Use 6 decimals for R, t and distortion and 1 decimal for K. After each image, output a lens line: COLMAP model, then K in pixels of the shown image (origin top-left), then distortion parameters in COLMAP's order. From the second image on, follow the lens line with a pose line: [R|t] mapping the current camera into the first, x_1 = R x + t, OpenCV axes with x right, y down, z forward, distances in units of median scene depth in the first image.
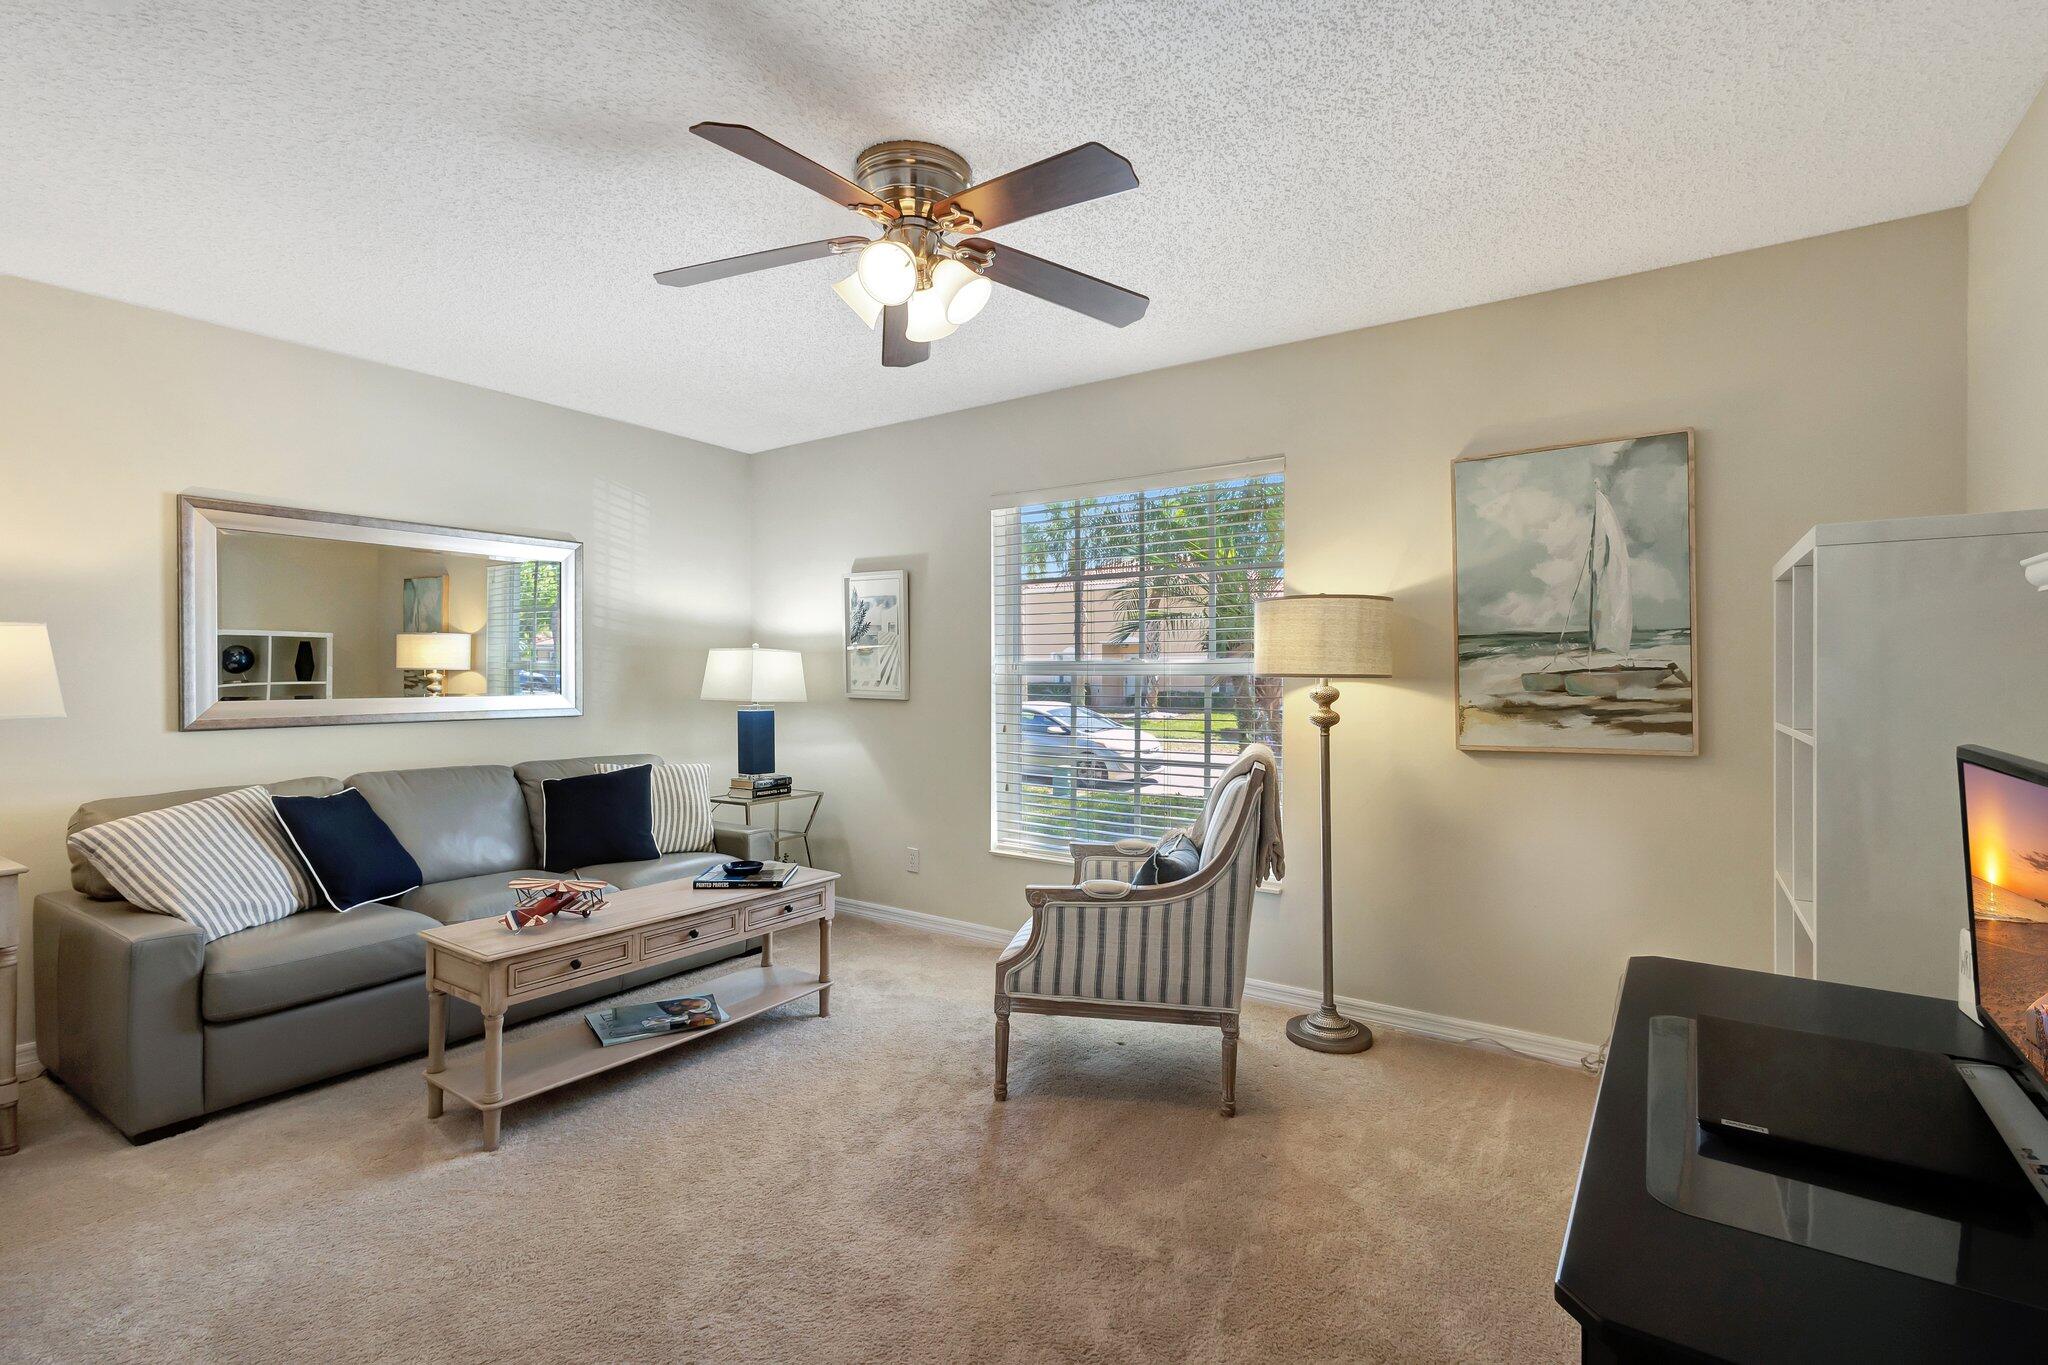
lens RADIAL K [[942.0, 0, 1007.7], [0, 942.0, 673.9], [0, 0, 1]] dist [0.010599, -0.005256]
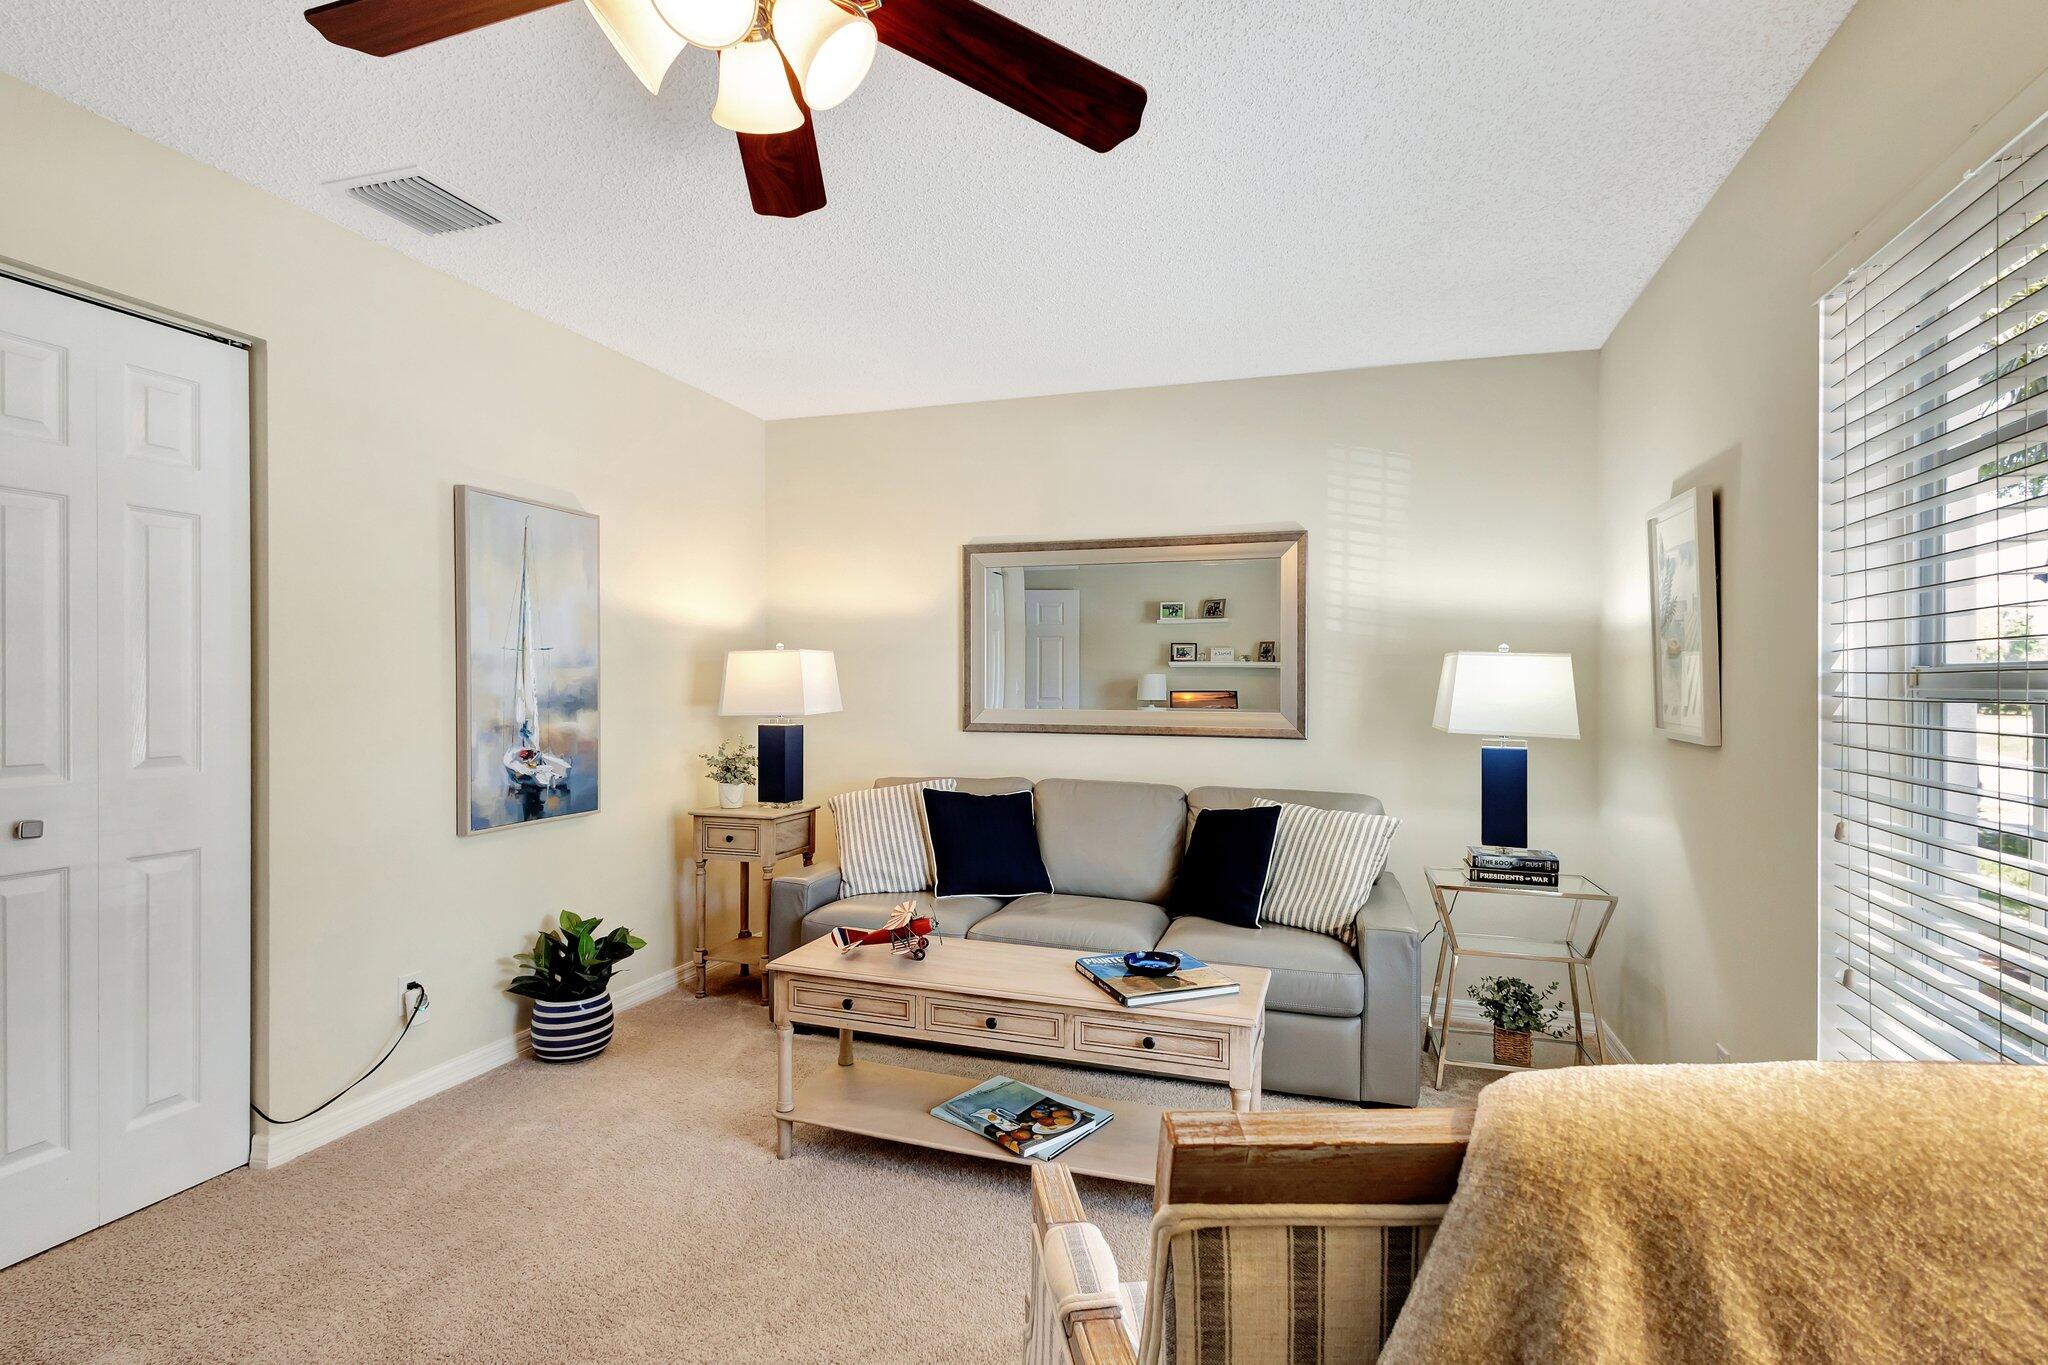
lens RADIAL K [[942.0, 0, 1021.5], [0, 942.0, 695.9], [0, 0, 1]] dist [0.010599, -0.005256]
pose [[0.309296, 0.015010, -0.950847, 0.349817], [-0.011372, 0.999862, 0.012085, -0.001291], [0.950898, 0.007075, 0.309424, 0.678729]]
